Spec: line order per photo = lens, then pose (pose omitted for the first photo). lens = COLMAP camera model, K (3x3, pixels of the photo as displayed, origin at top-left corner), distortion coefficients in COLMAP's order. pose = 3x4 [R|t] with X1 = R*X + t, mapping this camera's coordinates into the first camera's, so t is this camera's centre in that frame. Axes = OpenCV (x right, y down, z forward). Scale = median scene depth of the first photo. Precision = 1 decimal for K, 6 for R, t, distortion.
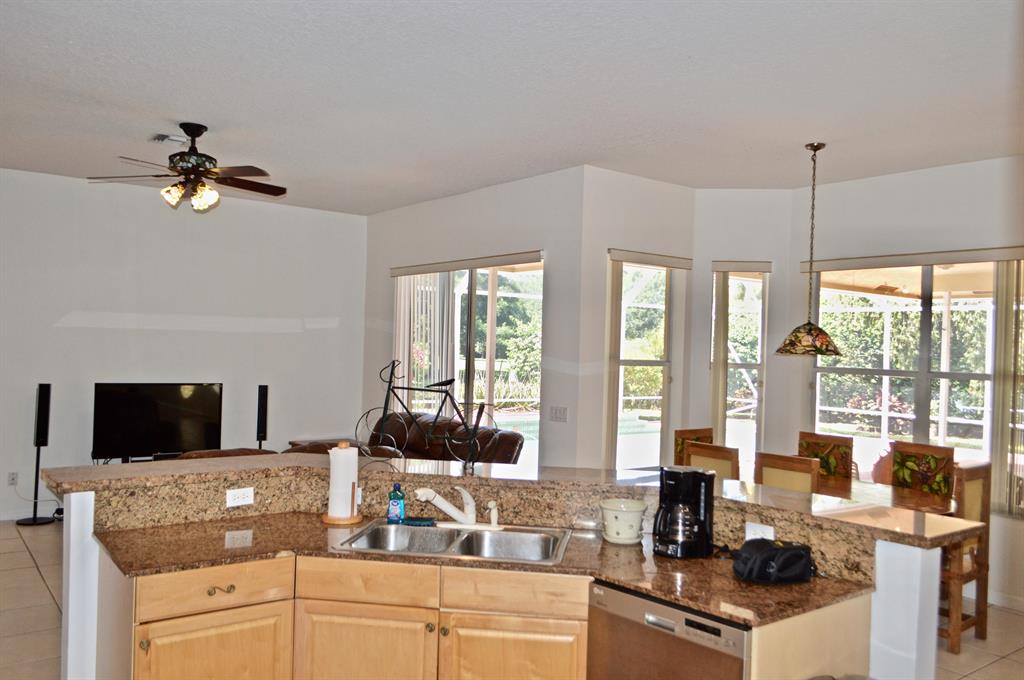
lens RADIAL K [[807.0, 0, 512.4], [0, 807.0, 343.2], [0, 0, 1]] dist [-0.012429, 0.000952]
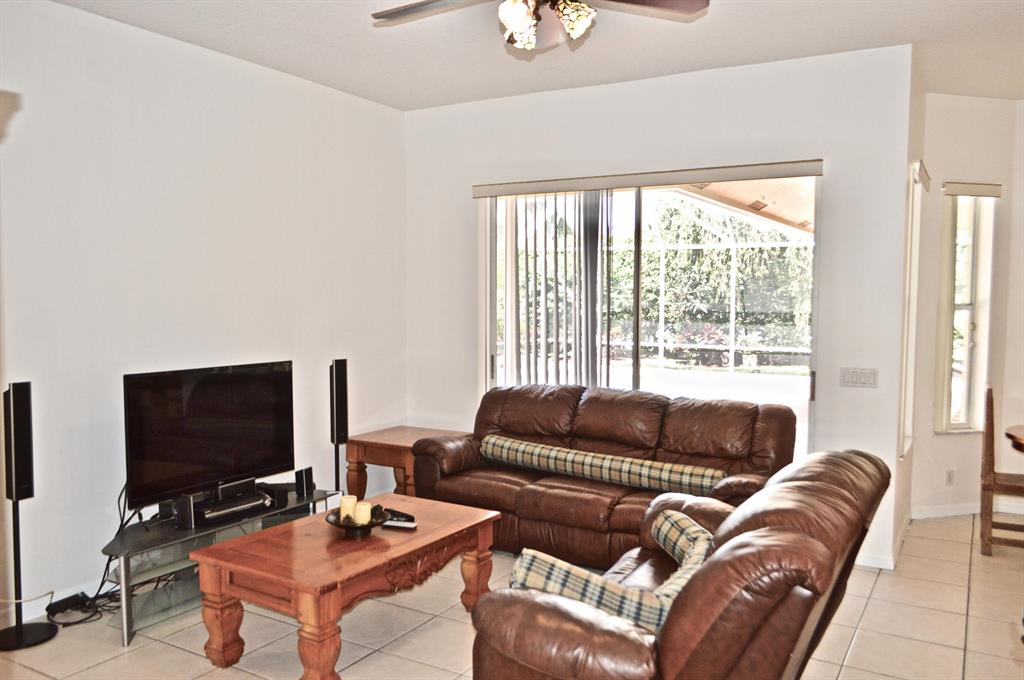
lens RADIAL K [[807.0, 0, 515.5], [0, 807.0, 338.8], [0, 0, 1]] dist [-0.012429, 0.000952]
pose [[0.923238, -0.046948, 0.381350, -0.488182], [0.021419, 0.997252, 0.070917, -0.008935], [-0.383631, -0.057305, 0.921707, 0.393746]]
